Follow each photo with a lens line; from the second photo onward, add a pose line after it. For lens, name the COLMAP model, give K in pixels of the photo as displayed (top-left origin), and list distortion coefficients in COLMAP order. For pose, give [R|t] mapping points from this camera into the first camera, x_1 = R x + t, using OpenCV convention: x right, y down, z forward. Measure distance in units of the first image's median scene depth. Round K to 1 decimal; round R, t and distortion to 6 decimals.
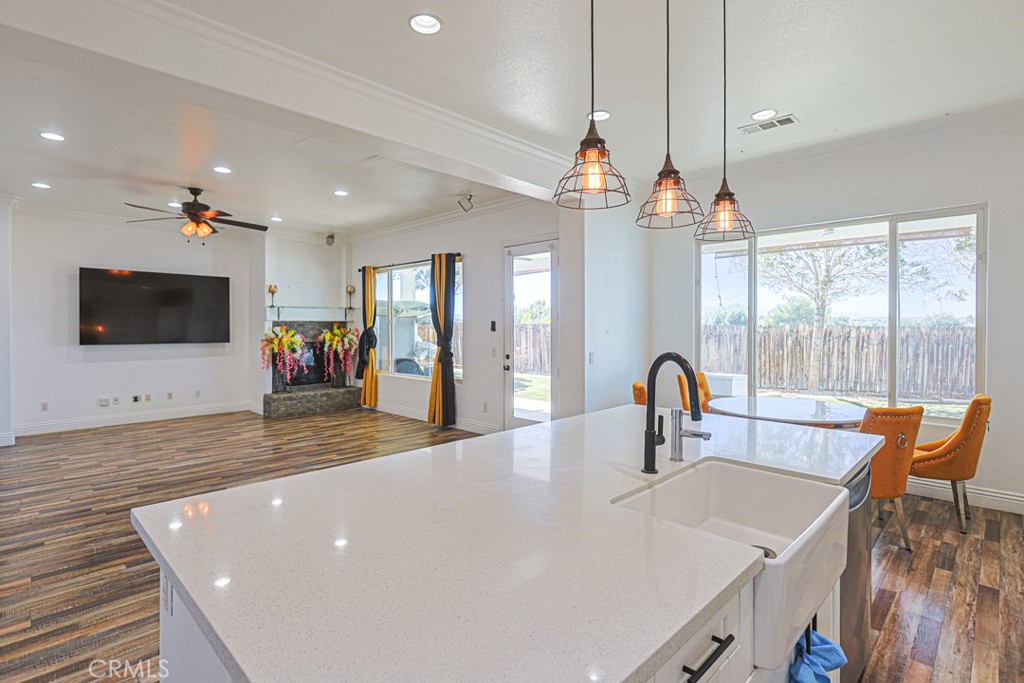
lens RADIAL K [[502.5, 0, 510.3], [0, 502.5, 328.9], [0, 0, 1]] dist [-0.003051, 0.001879]
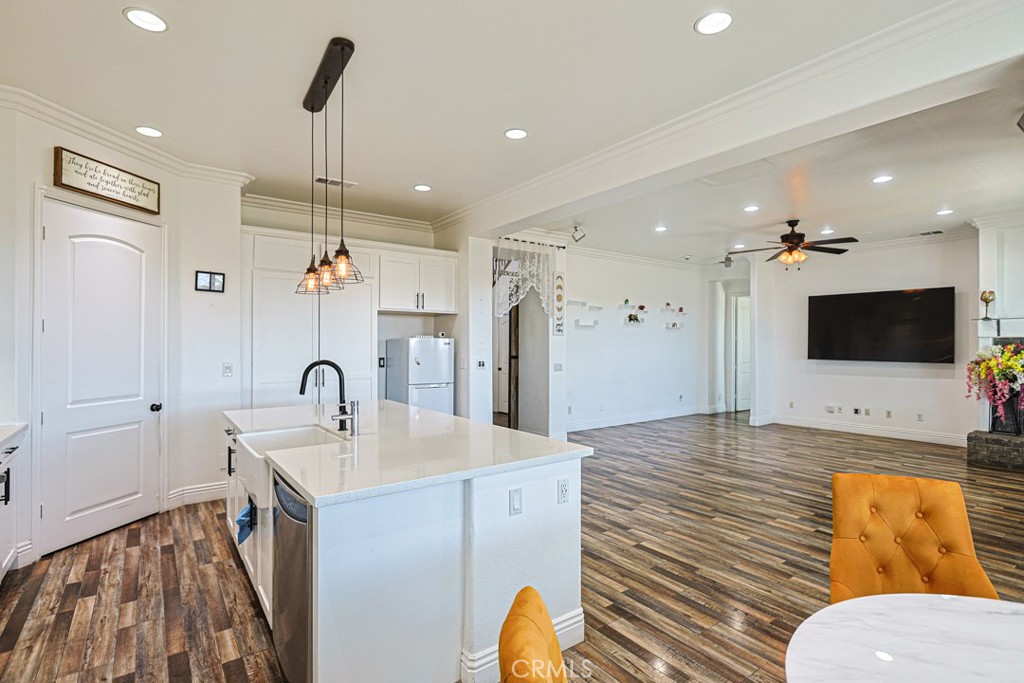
lens RADIAL K [[502.5, 0, 509.7], [0, 502.5, 339.9], [0, 0, 1]] dist [-0.003051, 0.001879]
pose [[-0.165221, -0.003265, -0.986251, 0.398149], [-0.005790, 0.999980, -0.002340, -0.006247], [0.986240, 0.005324, -0.165237, 0.396726]]
